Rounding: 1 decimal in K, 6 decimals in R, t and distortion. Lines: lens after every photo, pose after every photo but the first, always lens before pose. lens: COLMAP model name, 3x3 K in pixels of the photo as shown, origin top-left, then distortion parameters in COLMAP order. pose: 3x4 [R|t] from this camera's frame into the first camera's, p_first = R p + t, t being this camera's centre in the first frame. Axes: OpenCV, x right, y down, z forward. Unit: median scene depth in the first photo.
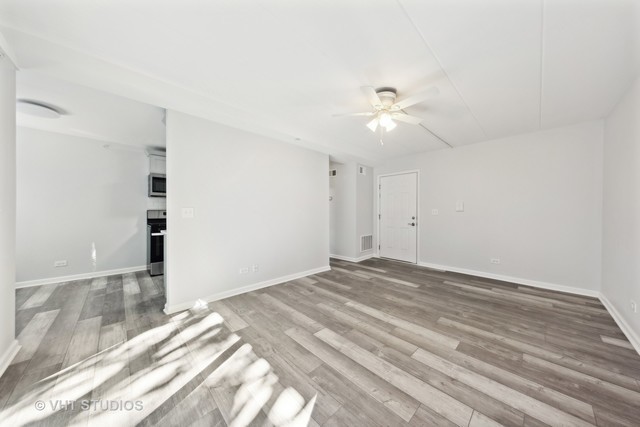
lens RADIAL K [[207.1, 0, 322.6], [0, 207.1, 210.8], [0, 0, 1]] dist [0.025900, -0.000004]
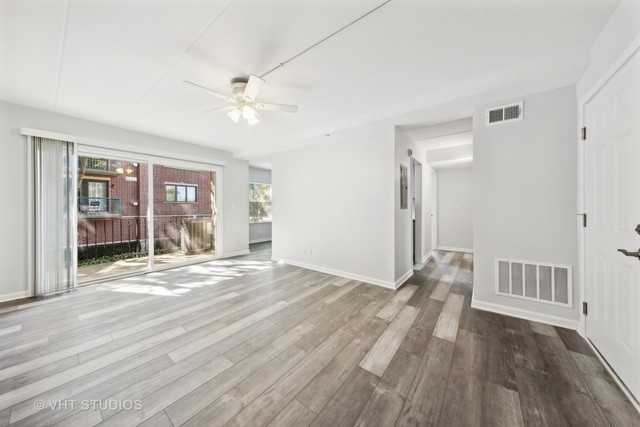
lens RADIAL K [[209.9, 0, 323.1], [0, 209.9, 205.3], [0, 0, 1]] dist [0.000926, 0.000044]
pose [[0.152194, -0.013973, -0.988252, 1.044853], [0.008730, 0.999880, -0.012793, 0.012242], [0.988312, -0.006681, 0.152298, 0.973189]]
